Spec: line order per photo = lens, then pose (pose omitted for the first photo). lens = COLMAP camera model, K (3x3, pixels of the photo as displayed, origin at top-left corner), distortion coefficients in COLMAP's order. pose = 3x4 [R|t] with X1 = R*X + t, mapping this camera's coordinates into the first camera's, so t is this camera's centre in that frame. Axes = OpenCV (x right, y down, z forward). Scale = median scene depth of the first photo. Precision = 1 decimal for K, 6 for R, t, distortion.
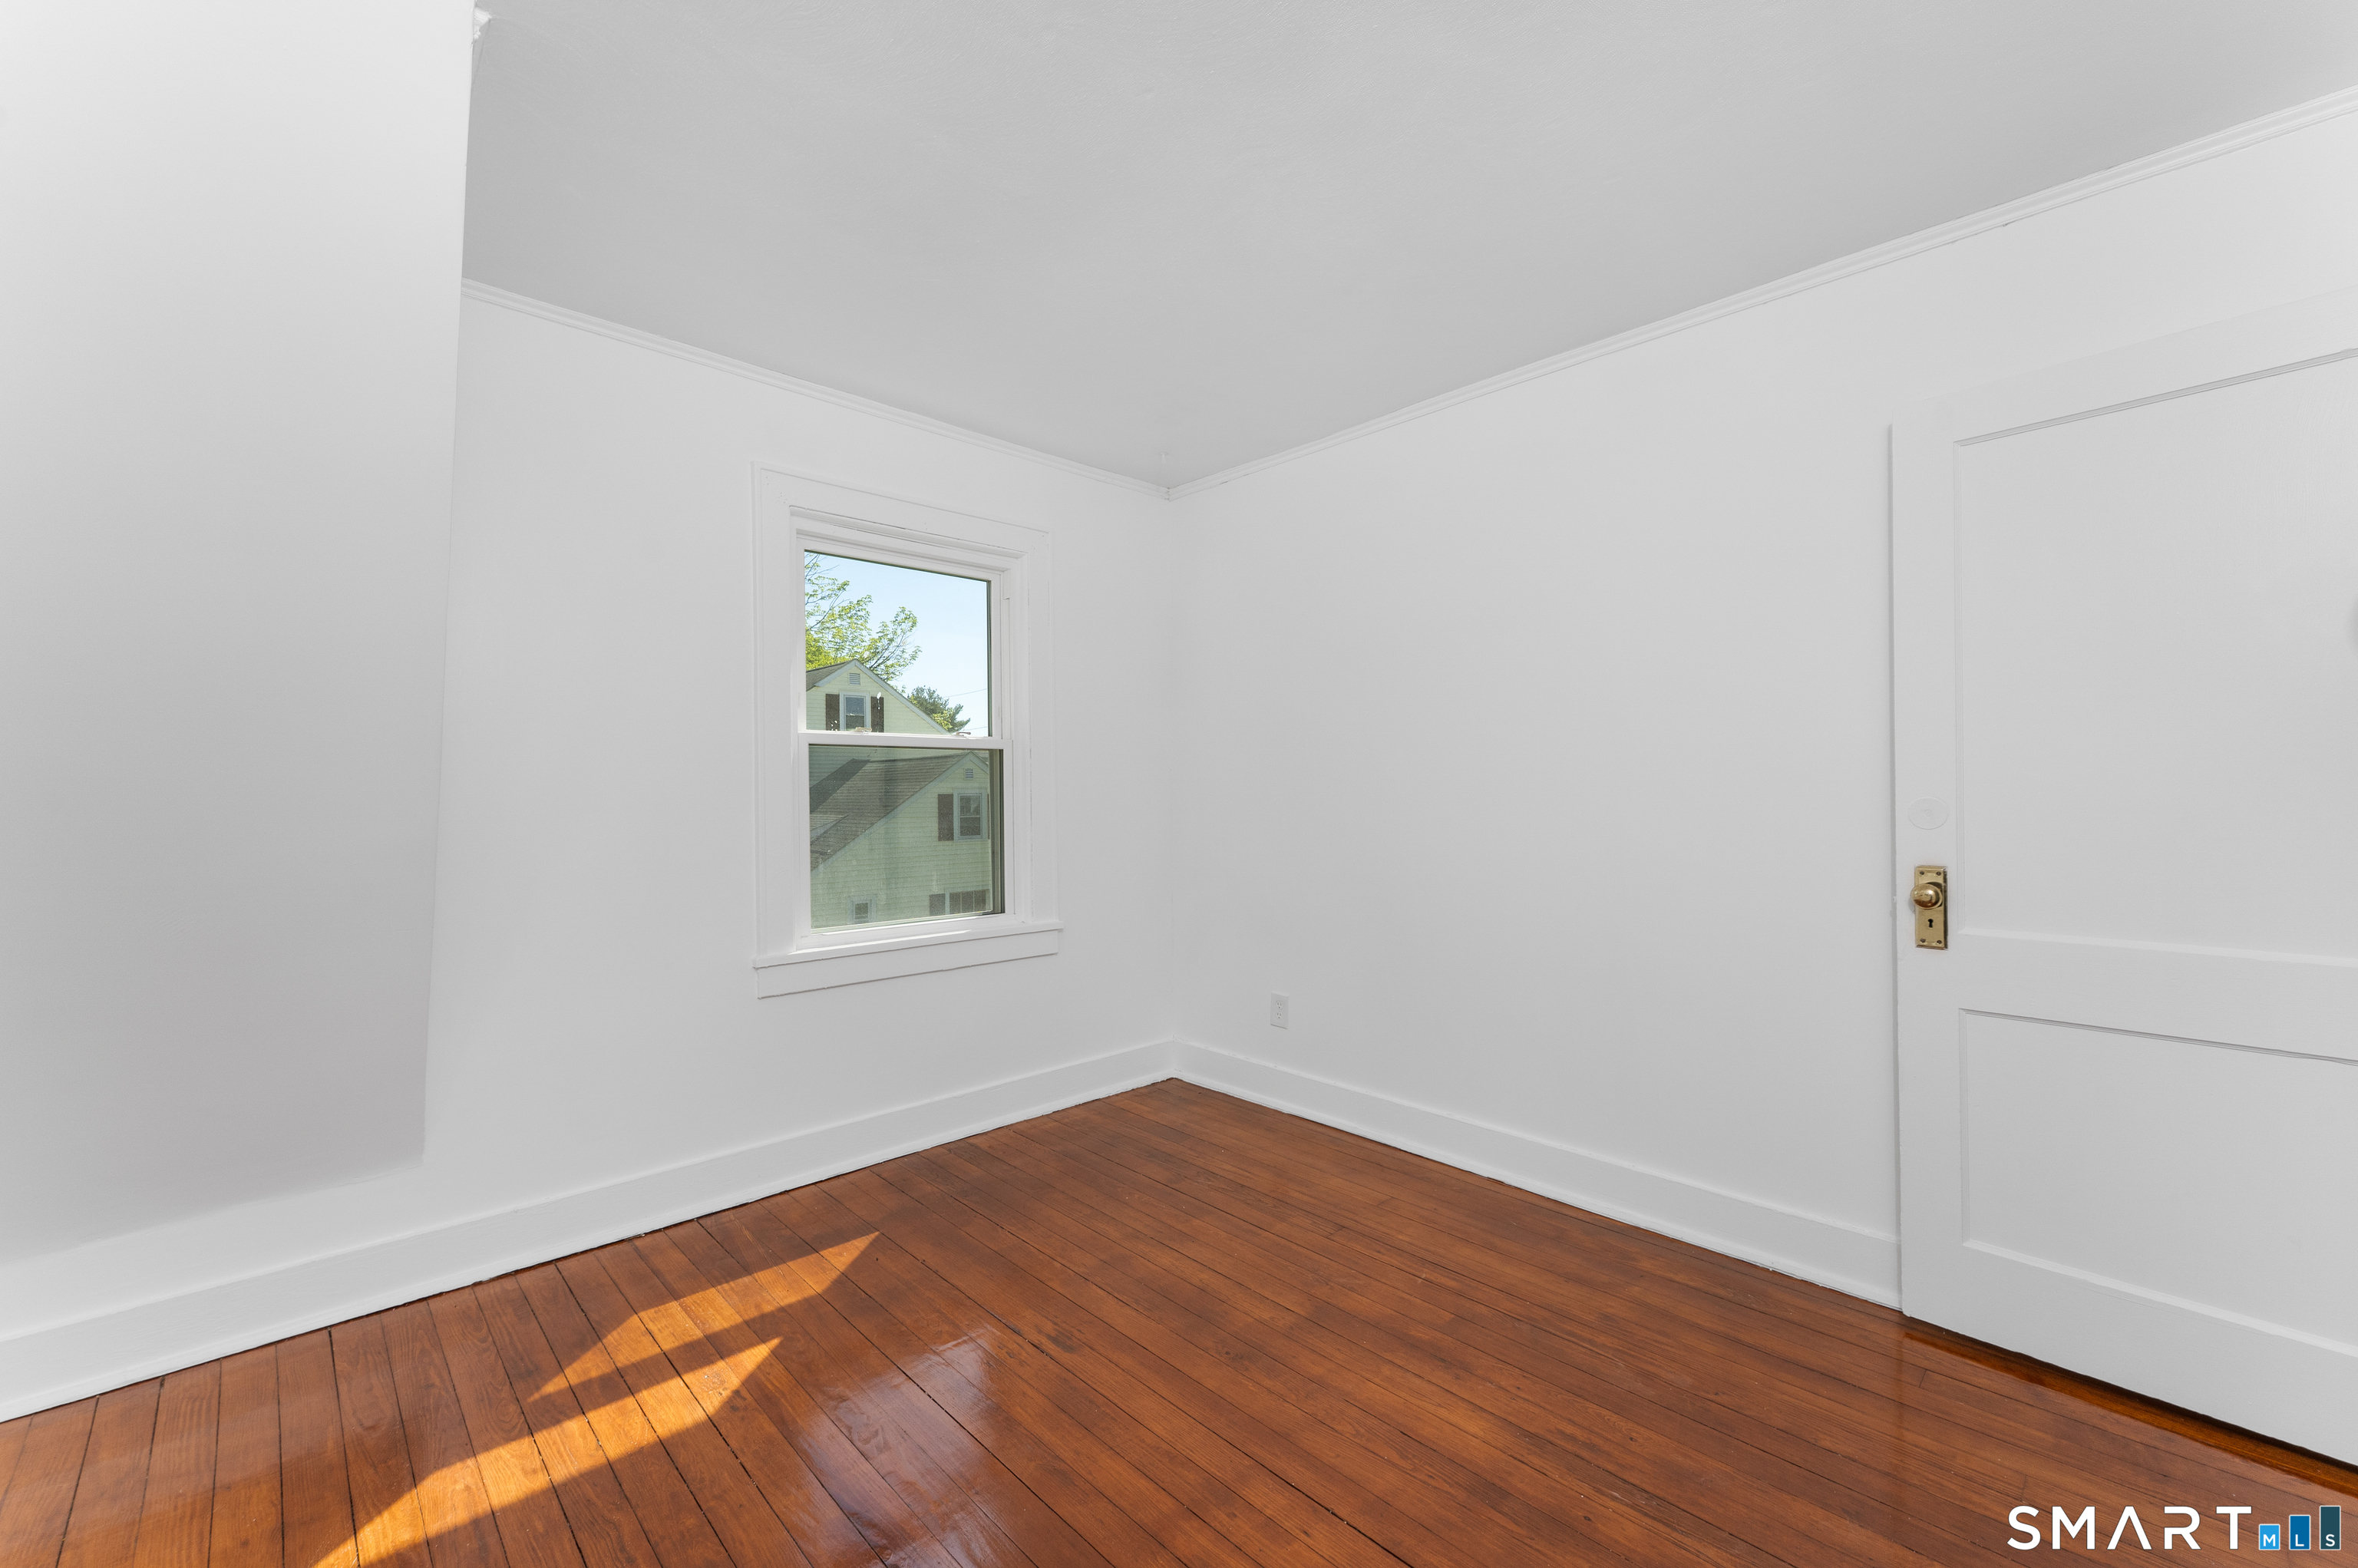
lens RADIAL K [[942.2, 0, 1178.2], [0, 942.2, 785.3], [0, 0, 1]] dist [0.006844, -0.000876]
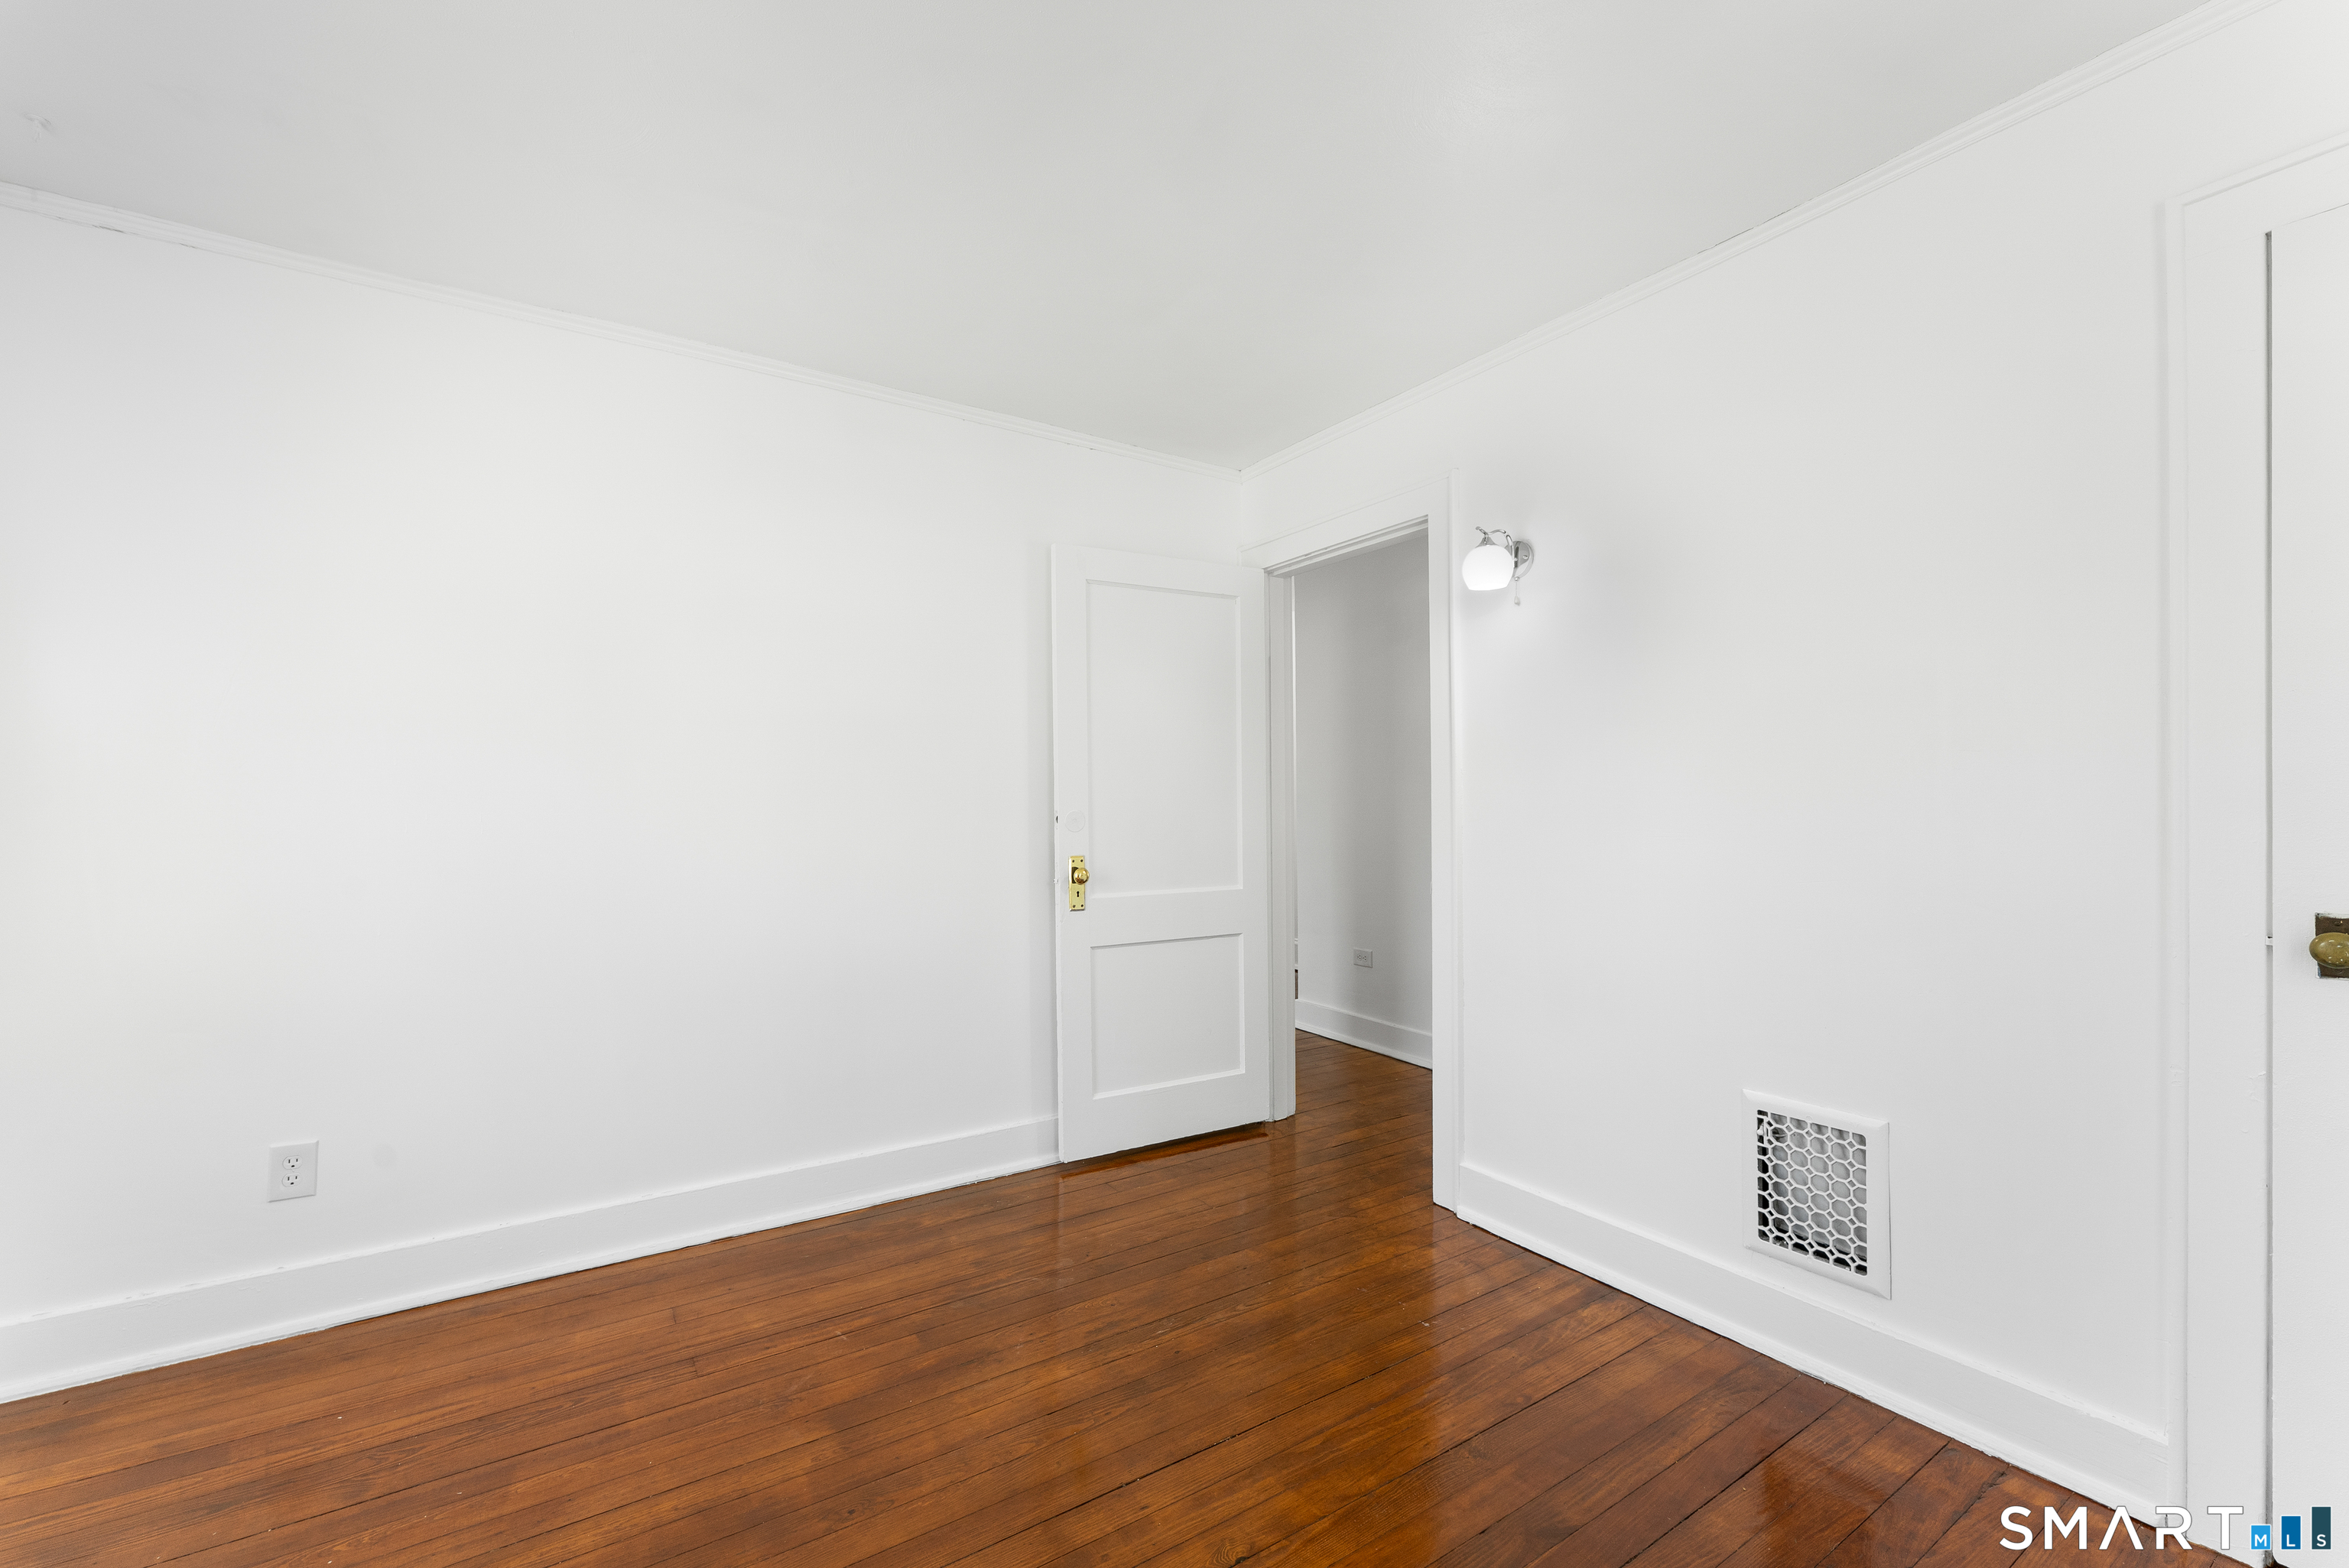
lens RADIAL K [[955.5, 0, 1169.8], [0, 955.5, 798.7], [0, 0, 1]] dist [0.002177, -0.000758]
pose [[0.196622, 0.006561, 0.980457, -0.653544], [0.000231, 0.999977, -0.006738, 0.003978], [-0.980479, 0.001552, 0.196616, 0.544663]]
